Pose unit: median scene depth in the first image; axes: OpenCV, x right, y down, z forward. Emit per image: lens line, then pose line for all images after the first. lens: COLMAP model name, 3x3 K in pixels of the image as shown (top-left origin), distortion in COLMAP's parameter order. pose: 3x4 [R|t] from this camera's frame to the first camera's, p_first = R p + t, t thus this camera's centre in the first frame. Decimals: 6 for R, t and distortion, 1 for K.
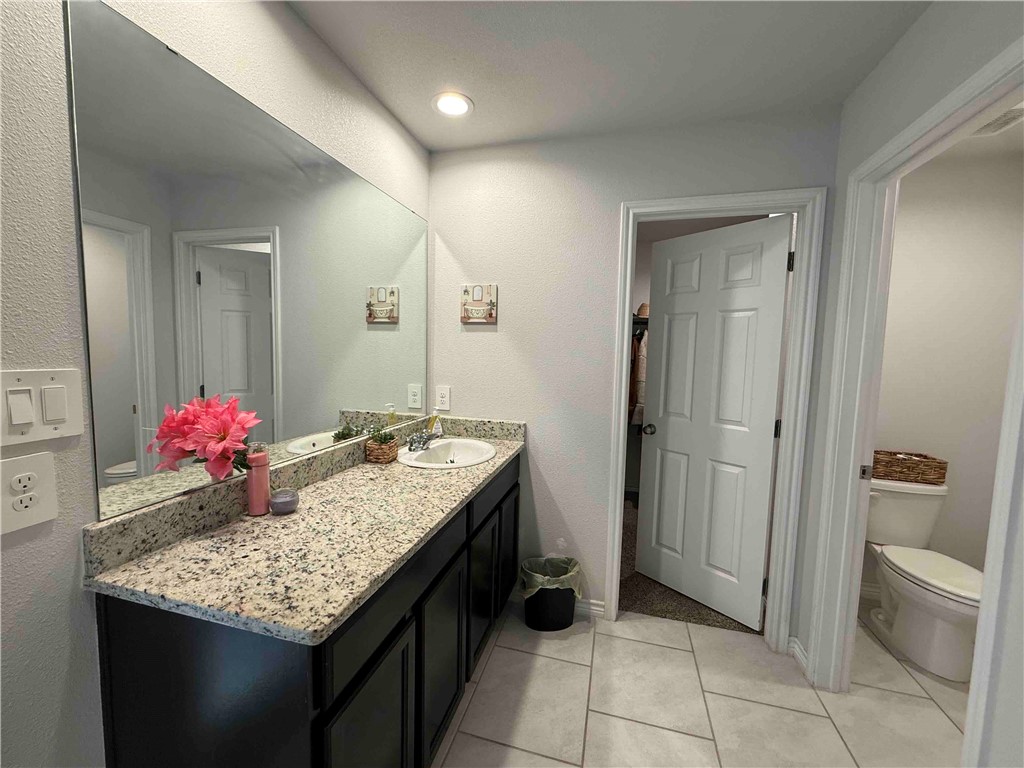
lens RADIAL K [[409.3, 0, 511.9], [0, 409.3, 384.7], [0, 0, 1]] dist [-0.002591, 0.000215]
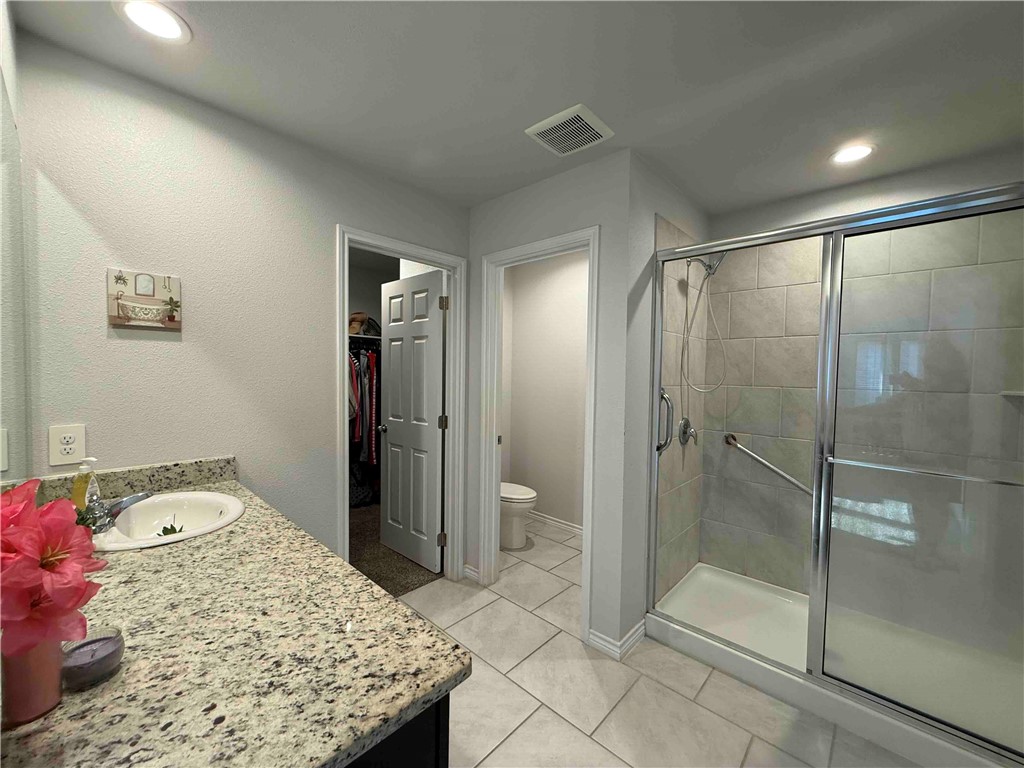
lens RADIAL K [[409.3, 0, 509.9], [0, 409.3, 386.5], [0, 0, 1]] dist [-0.002591, 0.000215]
pose [[0.461925, -0.049046, 0.885562, -0.558282], [0.065666, 0.997621, 0.021000, -0.032865], [-0.884485, 0.048451, 0.464047, 0.182334]]
